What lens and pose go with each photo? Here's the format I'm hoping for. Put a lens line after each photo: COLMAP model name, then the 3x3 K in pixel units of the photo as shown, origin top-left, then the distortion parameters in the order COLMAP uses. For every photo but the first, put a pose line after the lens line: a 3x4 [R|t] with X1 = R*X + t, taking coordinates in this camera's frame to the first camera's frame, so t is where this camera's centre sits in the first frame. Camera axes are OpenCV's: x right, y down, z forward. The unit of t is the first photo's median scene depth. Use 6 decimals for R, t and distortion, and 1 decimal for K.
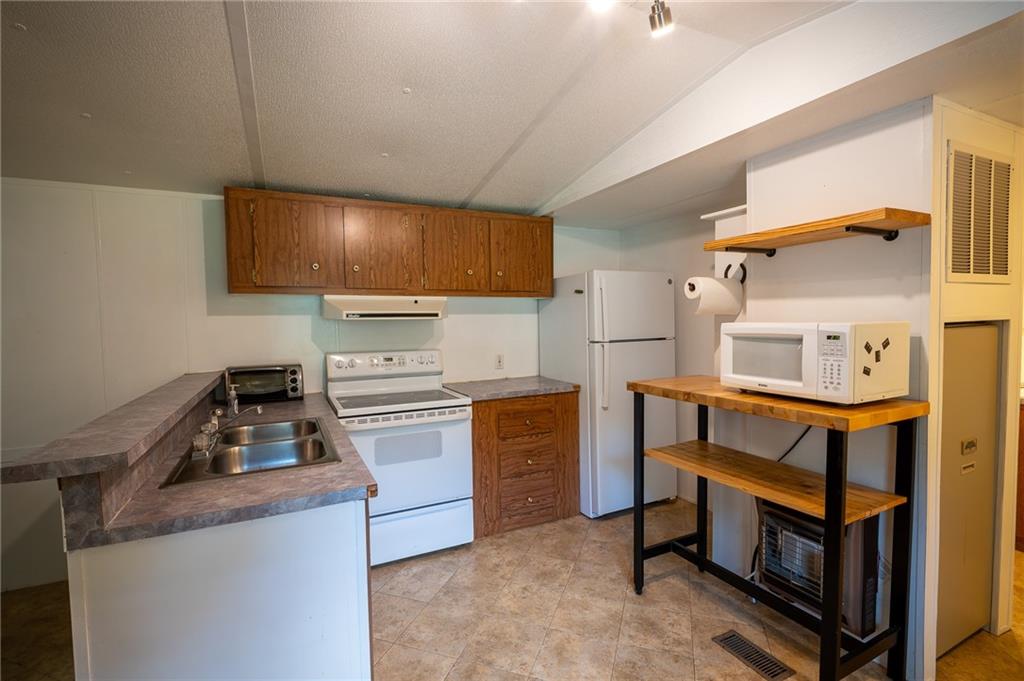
lens RADIAL K [[464.4, 0, 512.7], [0, 464.4, 341.3], [0, 0, 1]] dist [-0.007248, -0.001567]
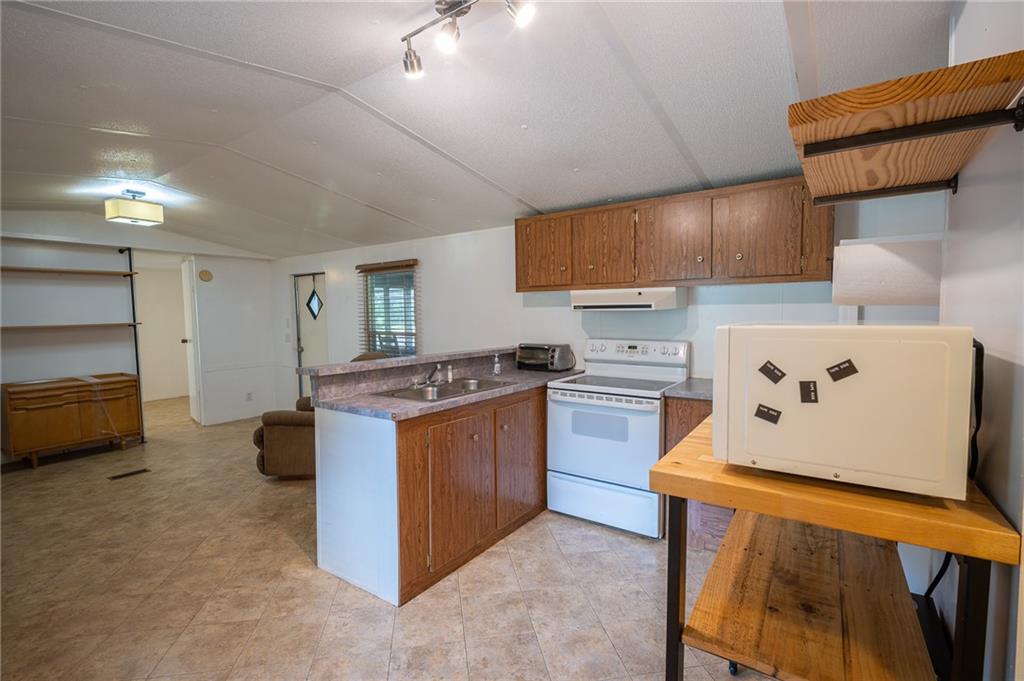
lens RADIAL K [[464.4, 0, 512.7], [0, 464.4, 341.3], [0, 0, 1]] dist [-0.007248, -0.001567]
pose [[0.485396, 0.062629, -0.872048, 0.624468], [-0.037778, 0.998002, 0.050647, -0.022086], [0.873478, 0.008361, 0.486792, 0.265274]]
